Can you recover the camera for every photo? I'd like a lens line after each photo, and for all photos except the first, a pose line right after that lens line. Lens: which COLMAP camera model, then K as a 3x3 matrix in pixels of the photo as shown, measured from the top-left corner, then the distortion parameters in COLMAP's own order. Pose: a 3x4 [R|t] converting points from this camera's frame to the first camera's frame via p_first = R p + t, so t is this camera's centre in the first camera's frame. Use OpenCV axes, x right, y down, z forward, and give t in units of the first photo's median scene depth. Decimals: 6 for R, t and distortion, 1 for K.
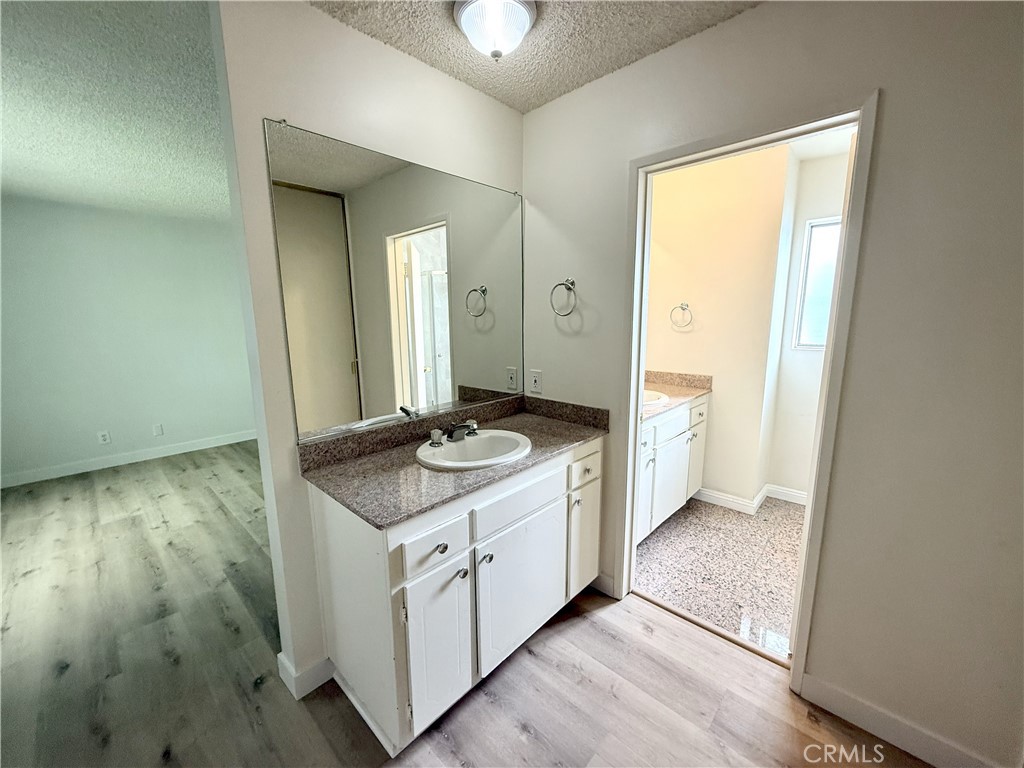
lens RADIAL K [[407.7, 0, 509.5], [0, 407.7, 385.2], [0, 0, 1]] dist [-0.001126, -0.000329]
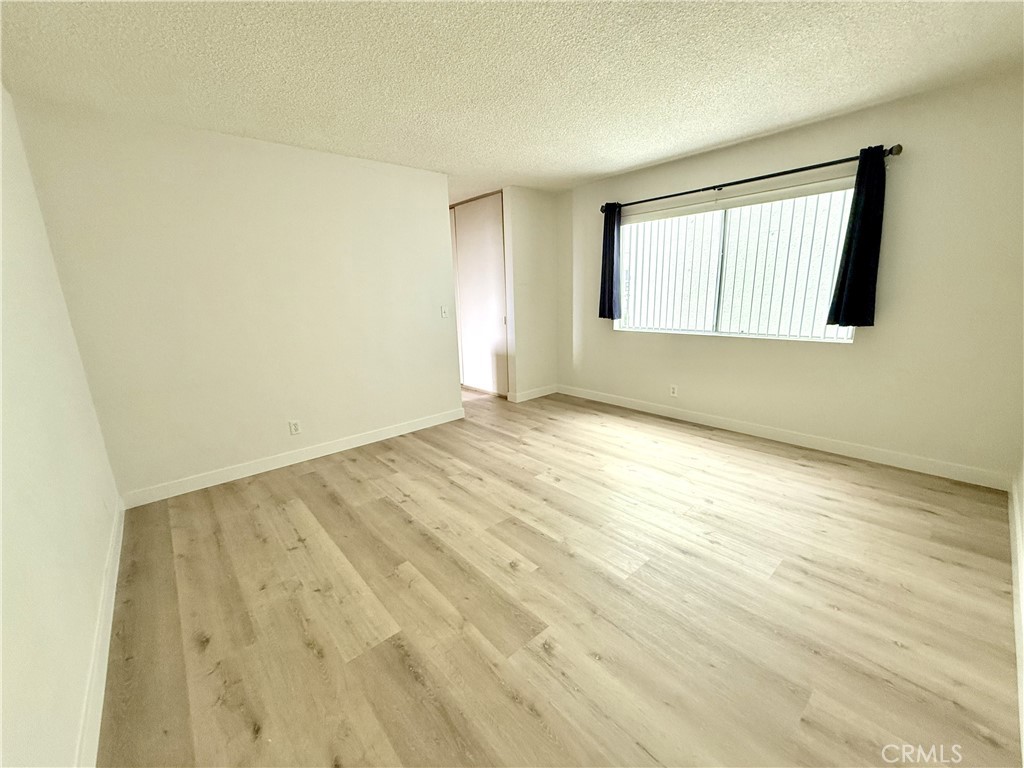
lens RADIAL K [[407.7, 0, 509.5], [0, 407.7, 385.2], [0, 0, 1]] dist [-0.001126, -0.000329]
pose [[-0.993662, 0.023803, 0.109858, -0.778675], [0.064992, 0.919064, 0.388713, -0.349869], [-0.091713, 0.393389, -0.914786, 2.267192]]
